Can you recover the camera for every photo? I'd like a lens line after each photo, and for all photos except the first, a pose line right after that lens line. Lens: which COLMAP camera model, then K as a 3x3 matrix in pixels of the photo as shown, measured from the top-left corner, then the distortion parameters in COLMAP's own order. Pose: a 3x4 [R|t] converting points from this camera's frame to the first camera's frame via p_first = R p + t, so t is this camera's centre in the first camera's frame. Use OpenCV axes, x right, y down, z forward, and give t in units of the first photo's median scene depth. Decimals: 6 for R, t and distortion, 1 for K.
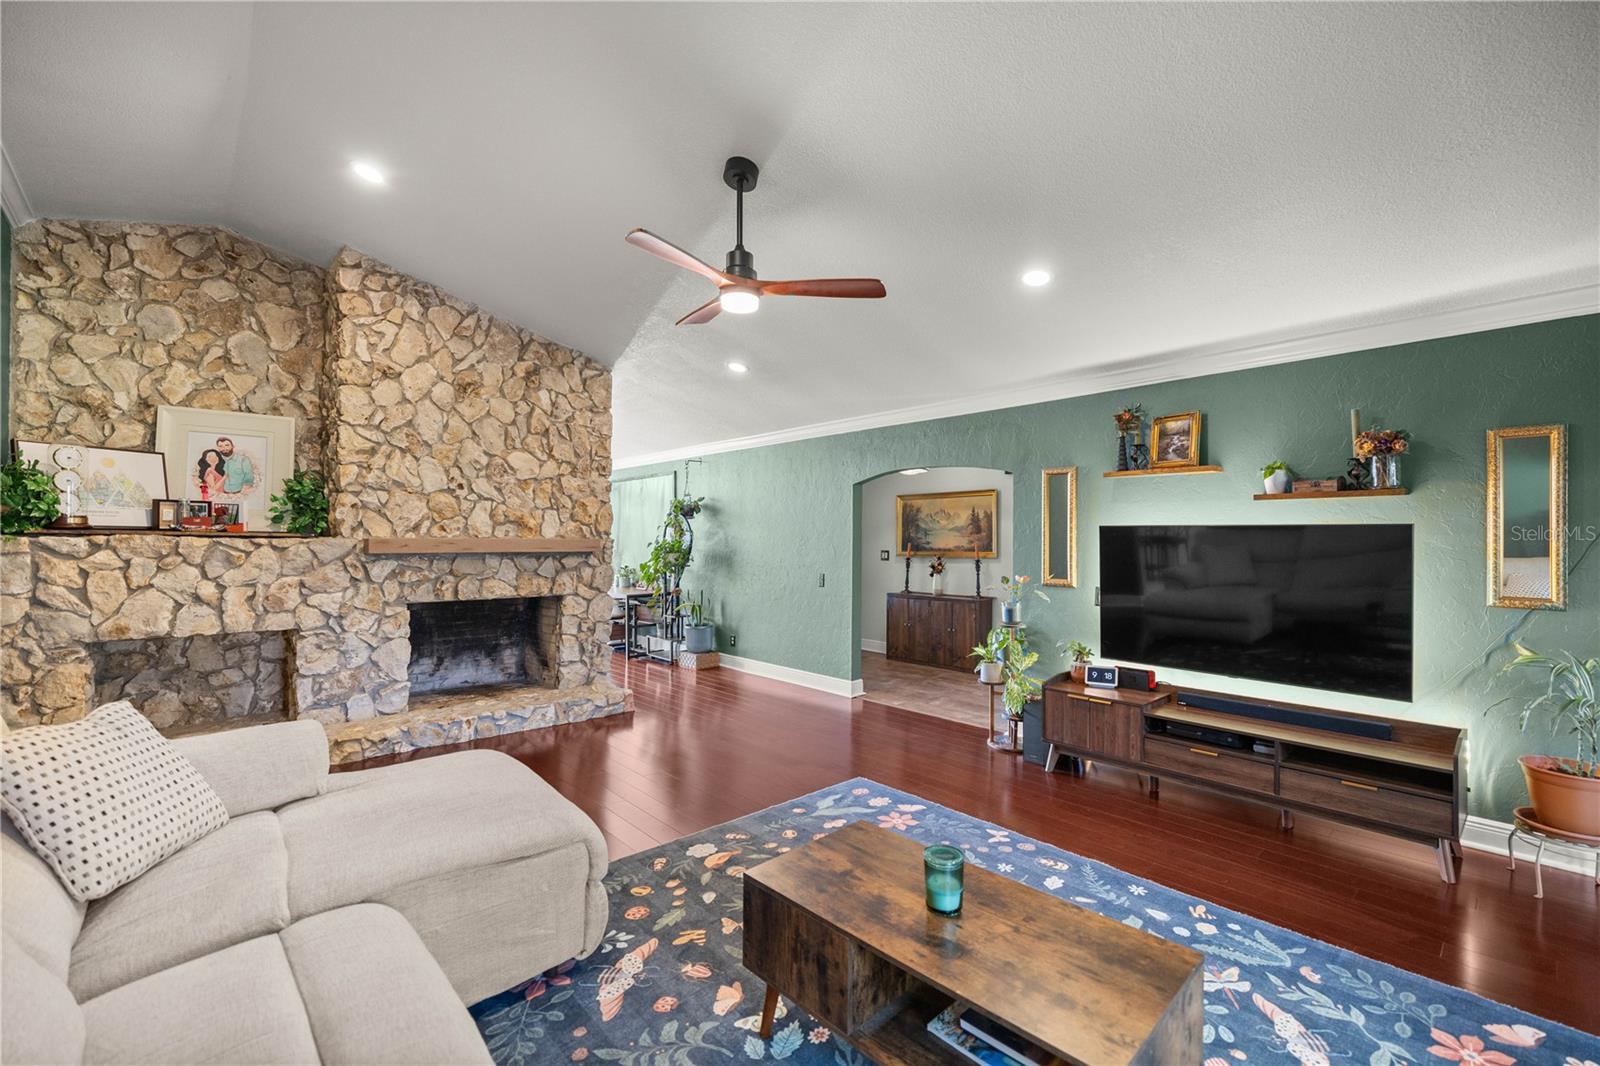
lens RADIAL K [[673.3, 0, 796.4], [0, 673.3, 541.3], [0, 0, 1]] dist [-0.000408, -0.000033]
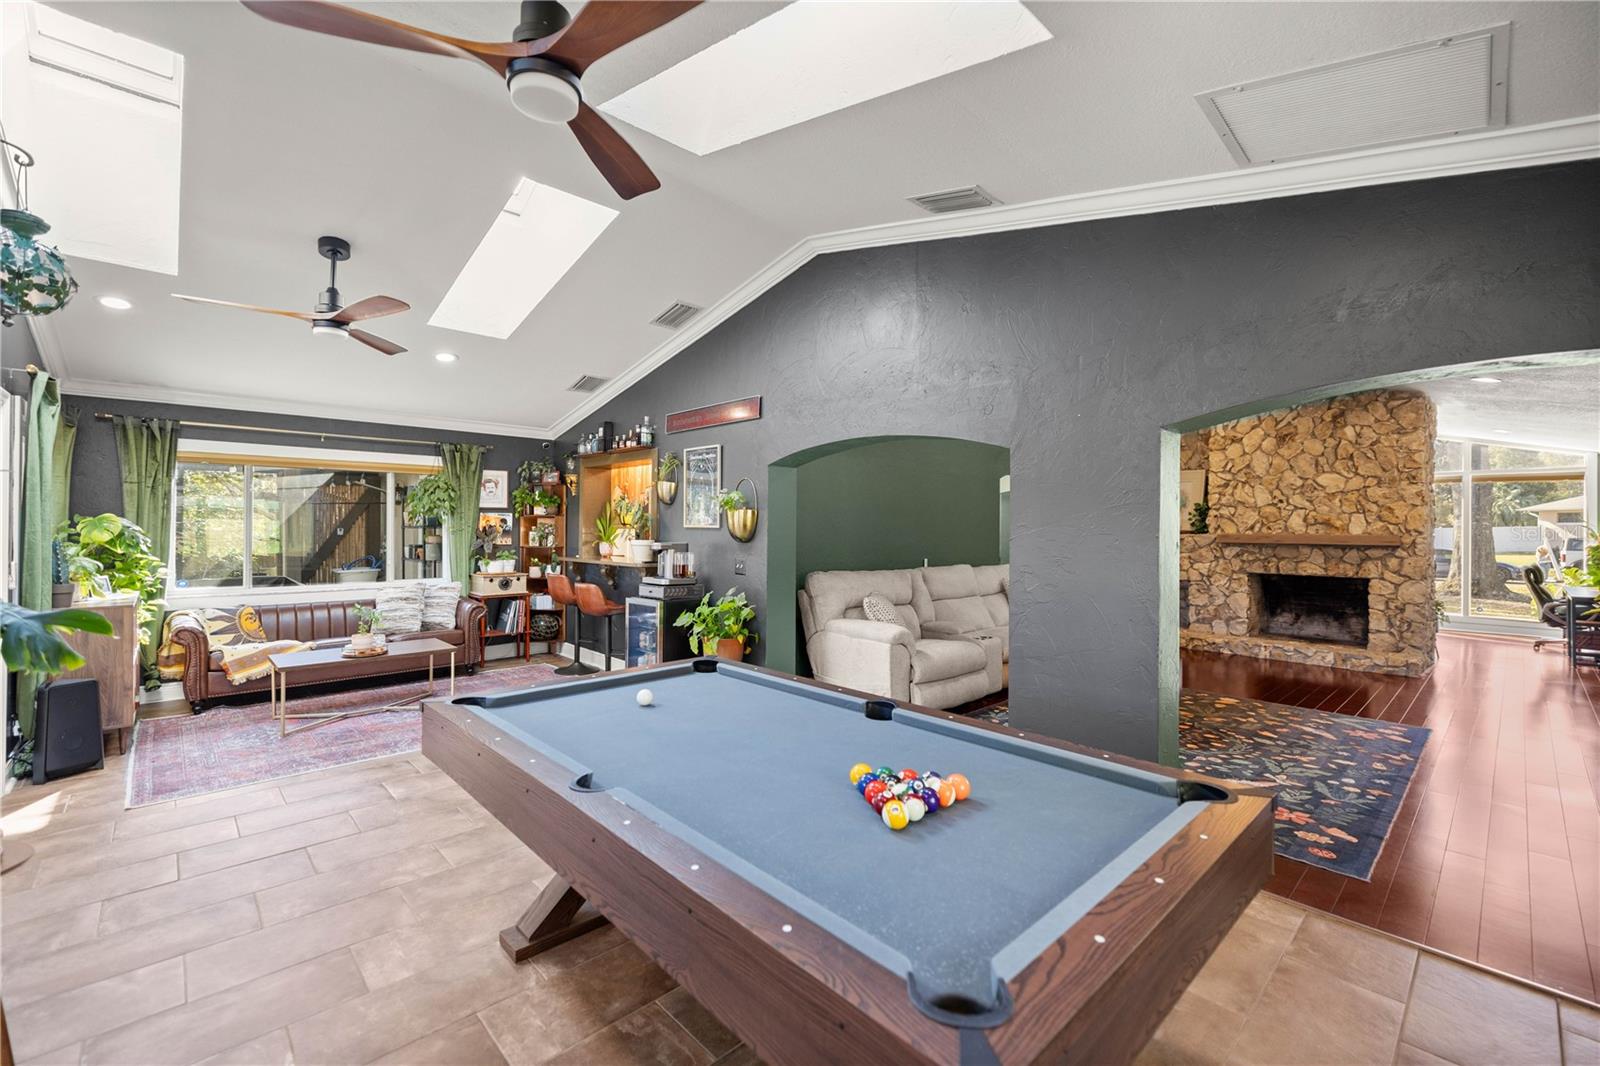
lens RADIAL K [[668.1, 0, 800.0], [0, 668.1, 533.0], [0, 0, 1]] dist [-0.002603, -0.000341]
pose [[0.007557, -0.000120, -0.999971, 1.043586], [-0.011240, 0.999937, -0.000205, 0.005142], [0.999908, 0.011241, 0.007555, -0.131083]]
